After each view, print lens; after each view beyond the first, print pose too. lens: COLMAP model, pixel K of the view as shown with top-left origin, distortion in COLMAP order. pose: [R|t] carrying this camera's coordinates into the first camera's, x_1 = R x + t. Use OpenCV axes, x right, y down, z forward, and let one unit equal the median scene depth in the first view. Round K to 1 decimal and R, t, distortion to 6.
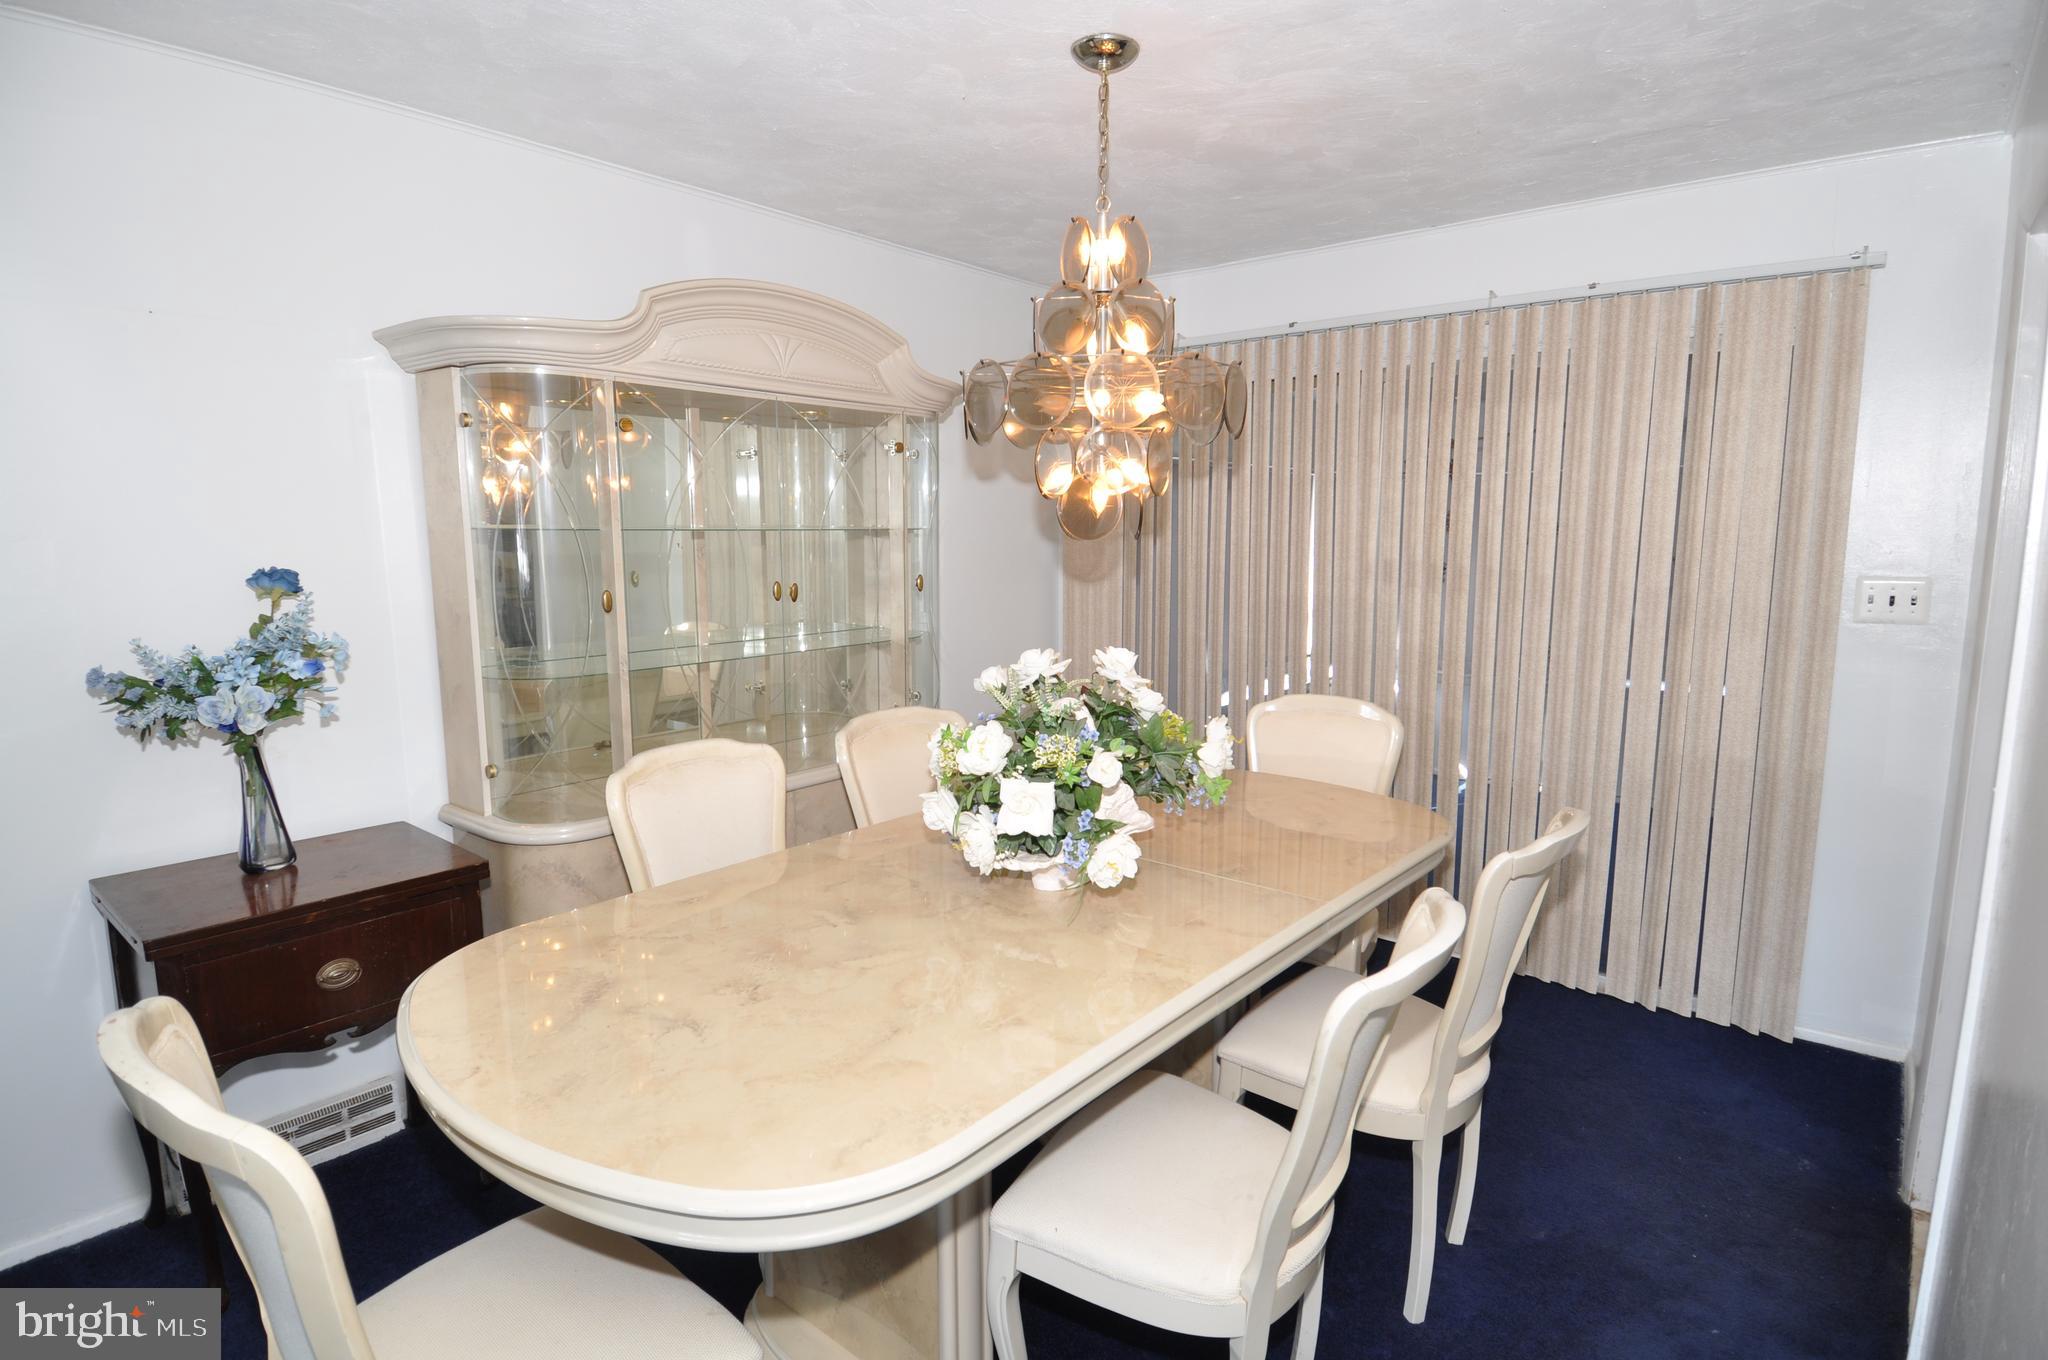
lens RADIAL K [[1044.8, 0, 1024.0], [0, 1044.8, 680.0], [0, 0, 1]] dist [0.095918, -0.107938]
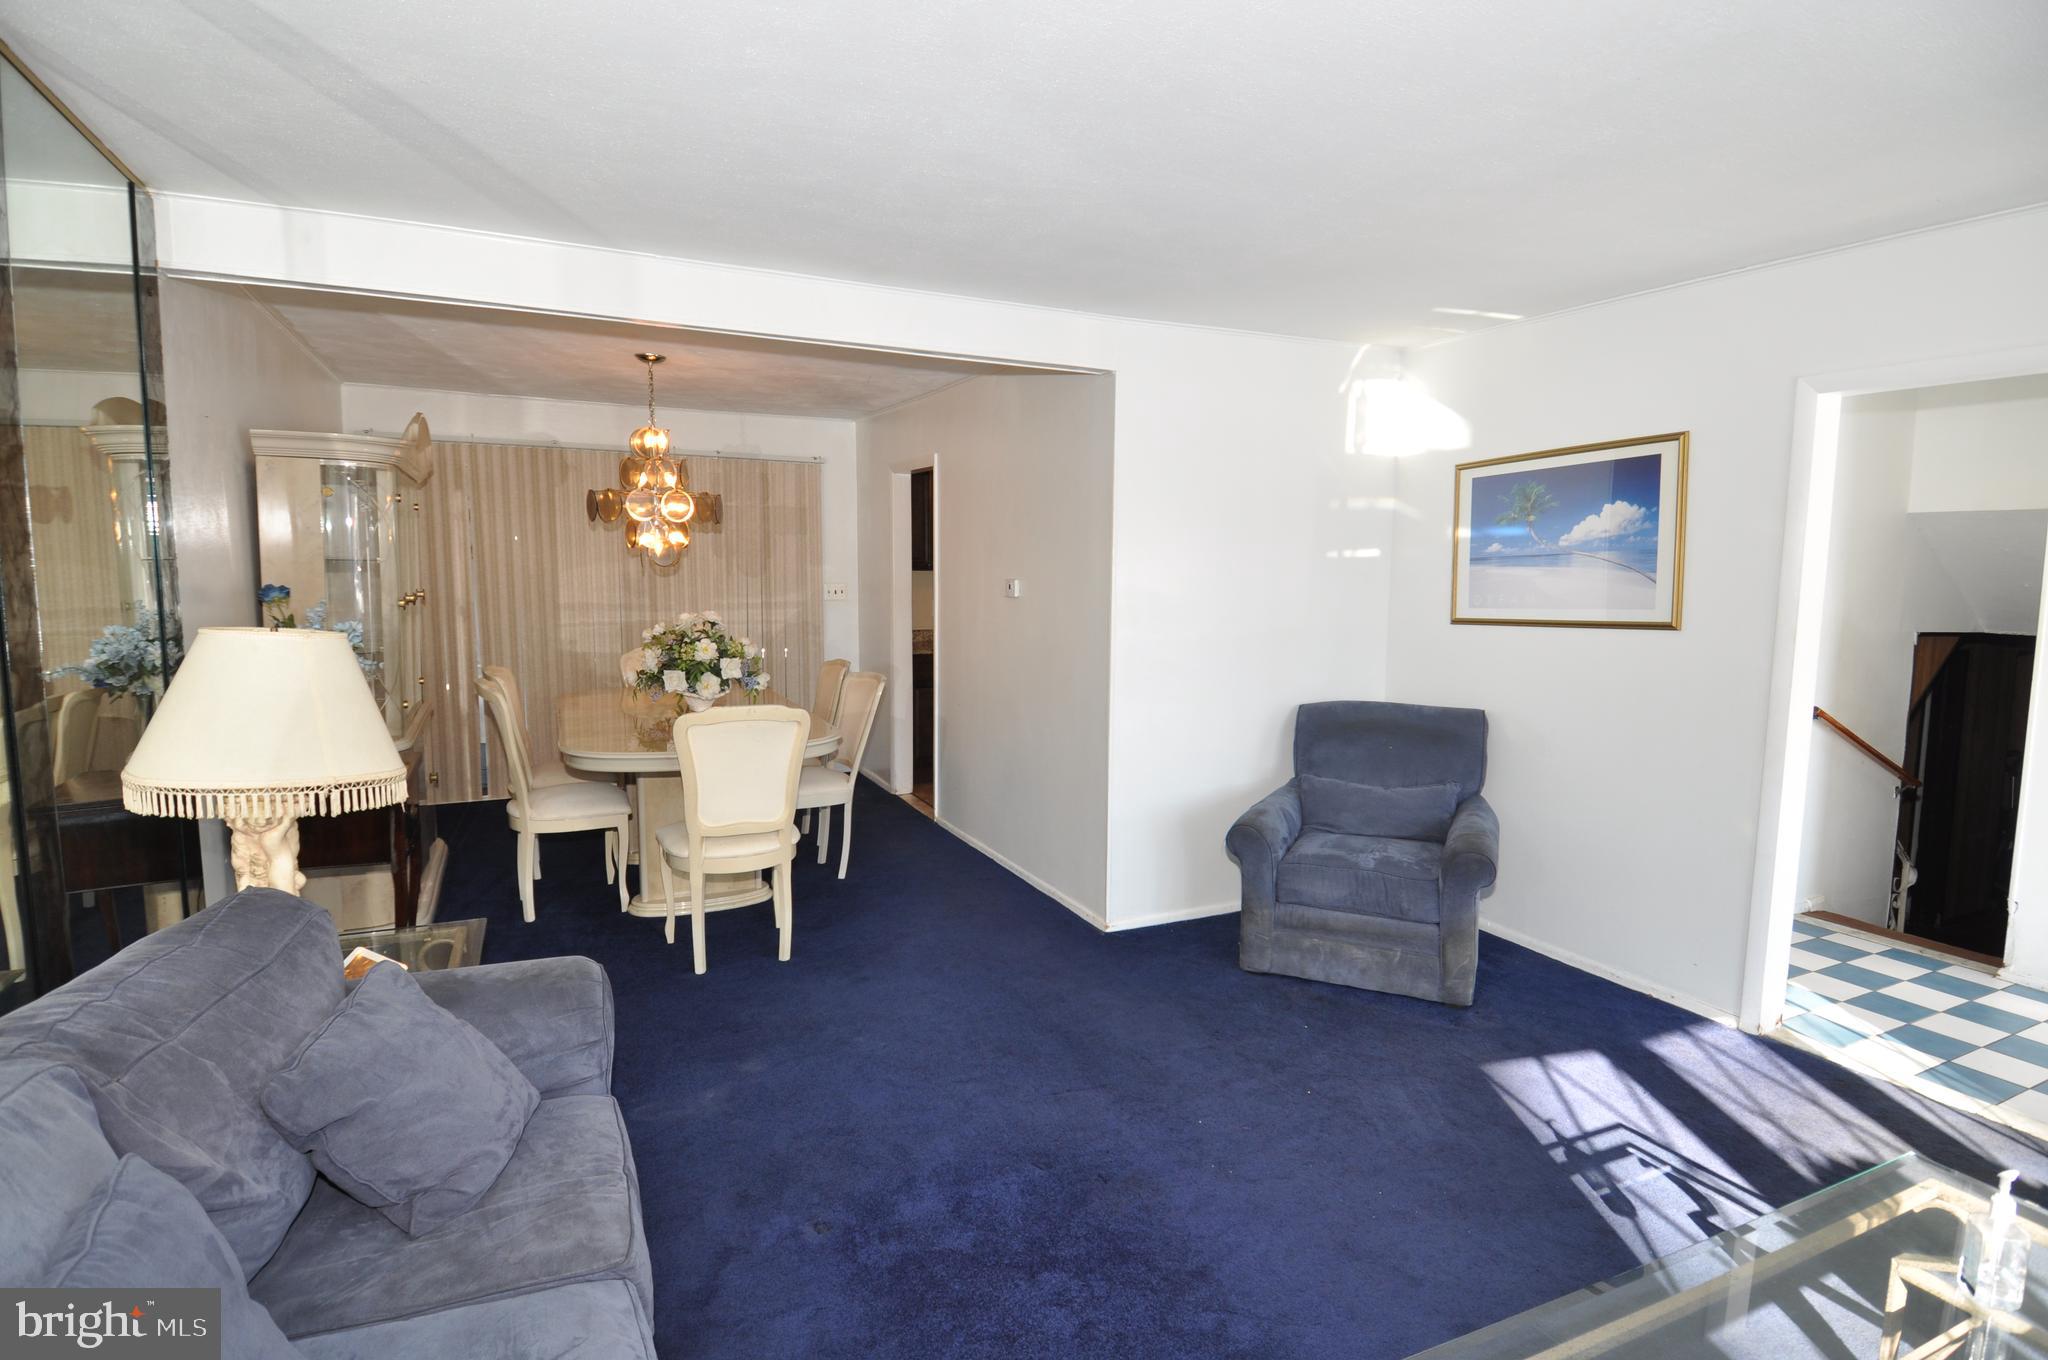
lens RADIAL K [[1054.4, 0, 1029.2], [0, 1054.4, 676.4], [0, 0, 1]] dist [0.060942, -0.063629]
pose [[0.424859, -0.090510, 0.900724, -1.686736], [0.120948, 0.991744, 0.042606, 0.096914], [-0.897144, 0.090839, 0.432298, -0.660814]]
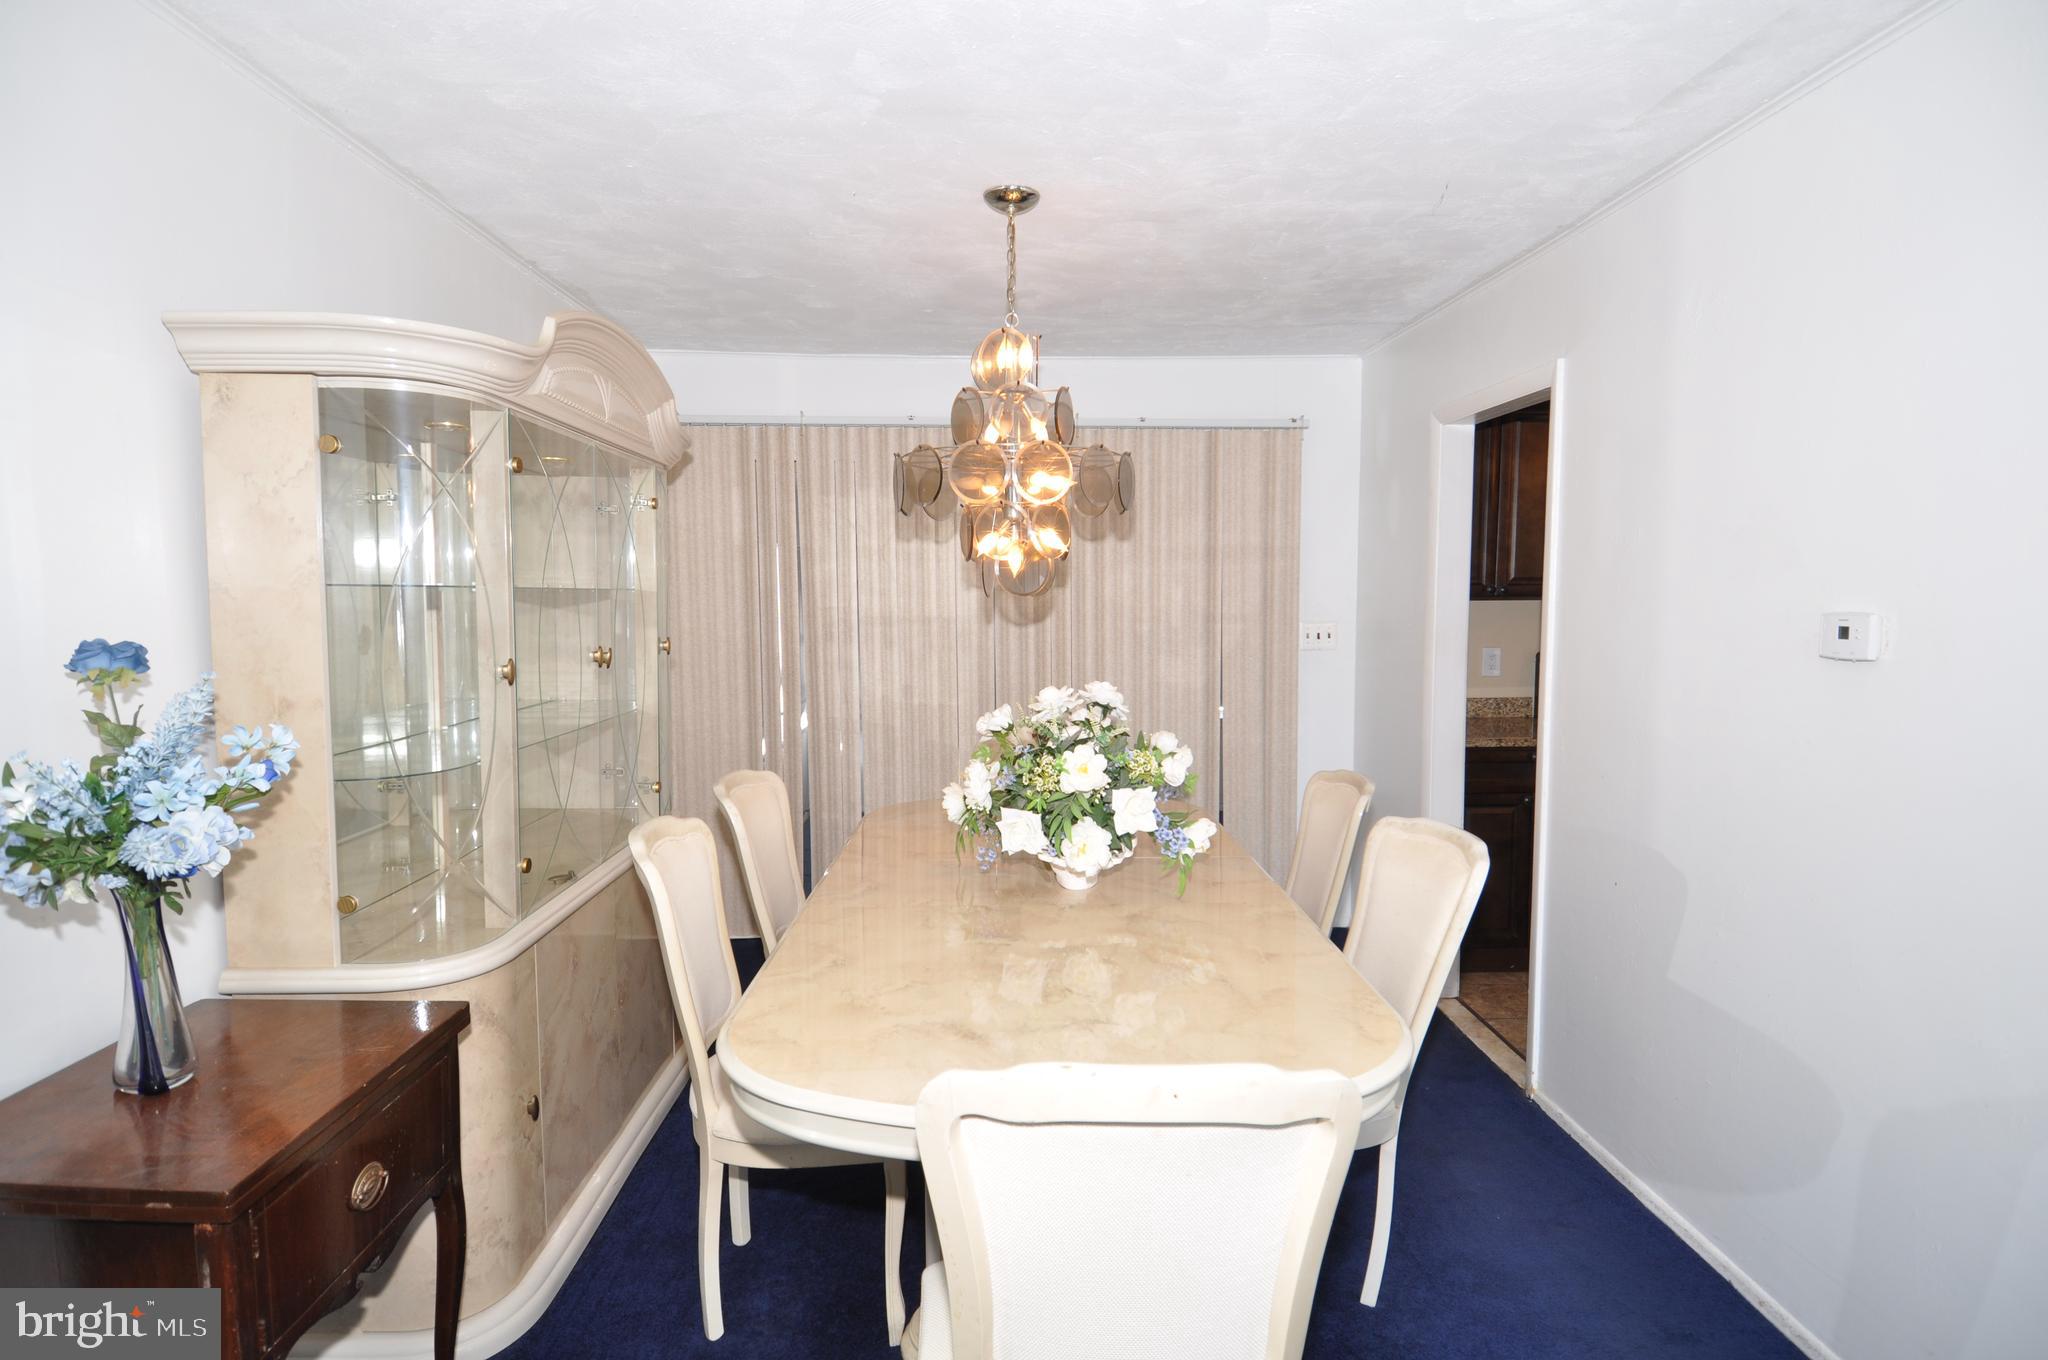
lens RADIAL K [[1054.4, 0, 1029.2], [0, 1054.4, 676.4], [0, 0, 1]] dist [0.060942, -0.063629]
pose [[0.748653, -0.051042, 0.660995, -0.727876], [0.097019, 0.994733, -0.033072, -0.003653], [-0.655825, 0.088888, 0.749661, 0.120289]]
